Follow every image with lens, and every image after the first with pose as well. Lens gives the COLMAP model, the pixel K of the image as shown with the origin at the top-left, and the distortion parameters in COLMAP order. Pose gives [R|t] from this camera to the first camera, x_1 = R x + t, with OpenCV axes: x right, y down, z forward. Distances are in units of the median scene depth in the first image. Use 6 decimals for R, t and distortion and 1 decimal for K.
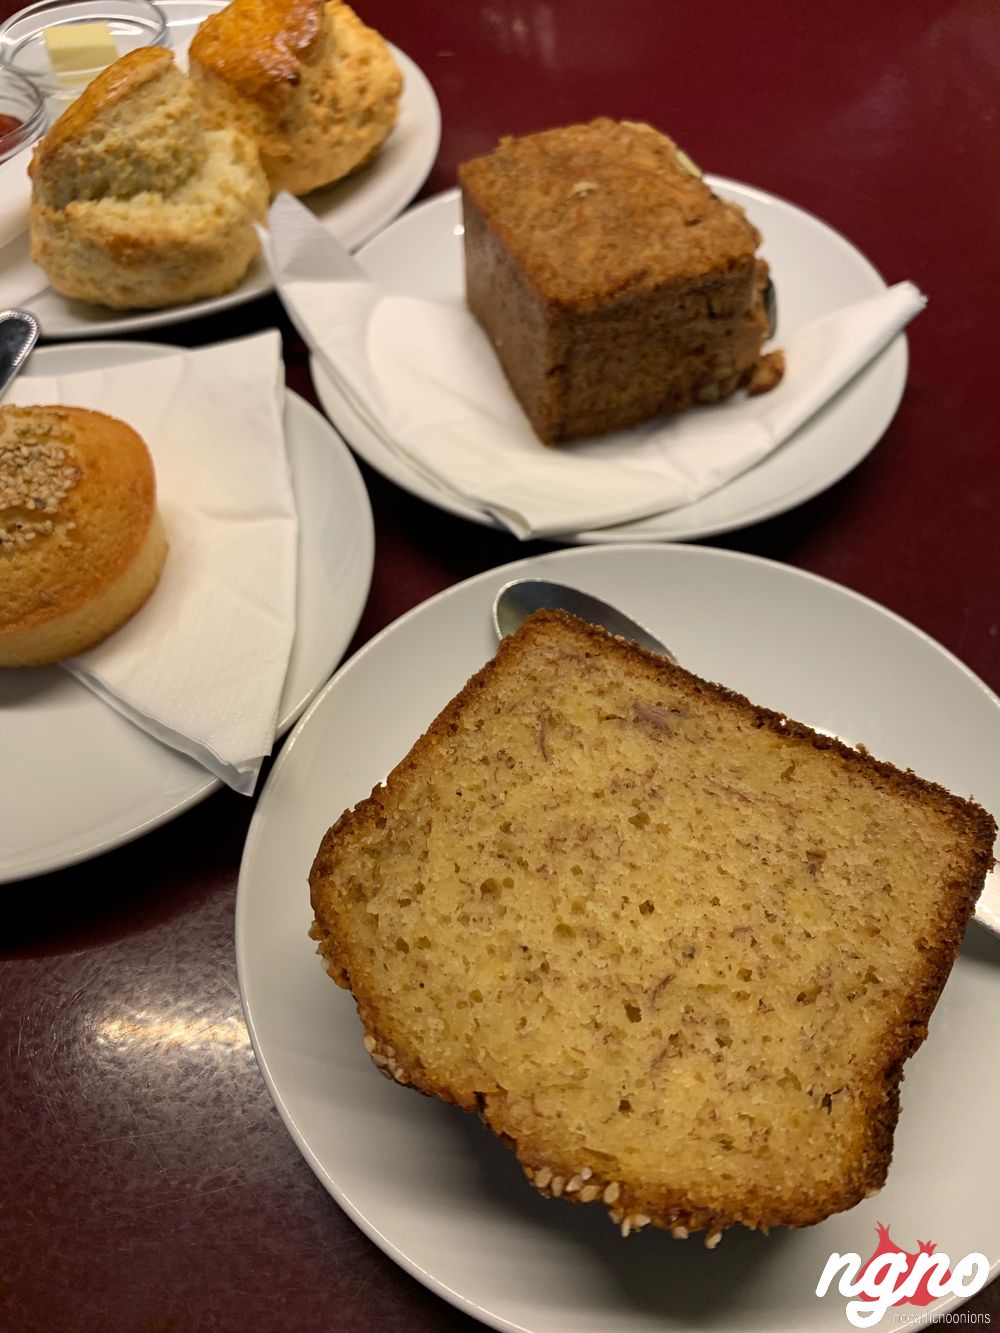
lens RADIAL K [[1012.9, 0, 499.6], [0, 1012.9, 675.9], [0, 0, 1]] dist [-0.002145, -0.031010]
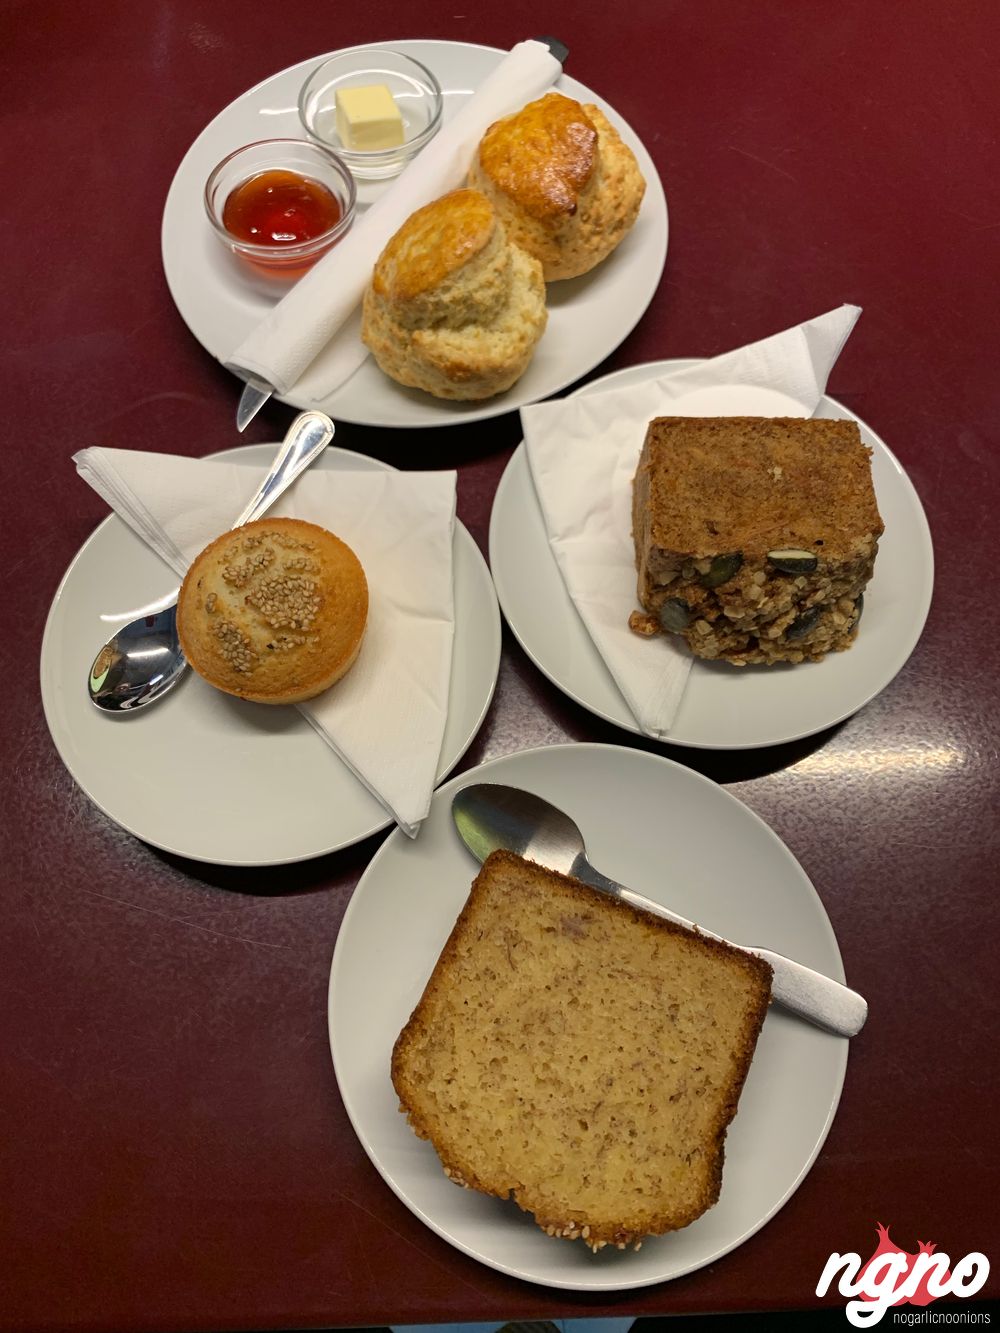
lens RADIAL K [[1012.9, 0, 506.7], [0, 1012.9, 675.7], [0, 0, 1]] dist [-0.002145, -0.031010]
pose [[0.998055, 0.062142, 0.004891, -0.283012], [-0.061603, 0.971312, 0.229693, -0.338577], [0.009523, -0.229548, 0.973251, -0.423381]]
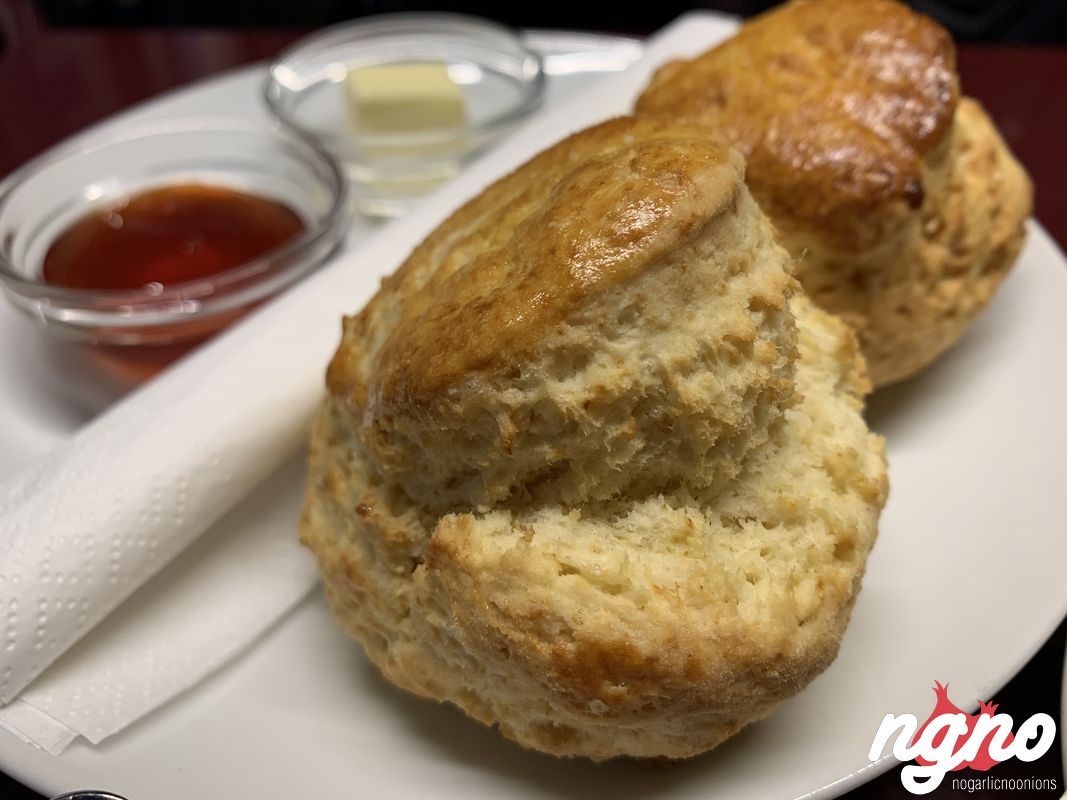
lens RADIAL K [[874.6, 0, 530.4], [0, 874.6, 389.3], [0, 0, 1]] dist [-0.014908, -0.023390]
pose [[0.995256, 0.066942, -0.070593, -0.378366], [-0.081242, 0.971071, -0.224547, -0.444498], [0.053519, 0.229217, 0.971903, 0.690965]]
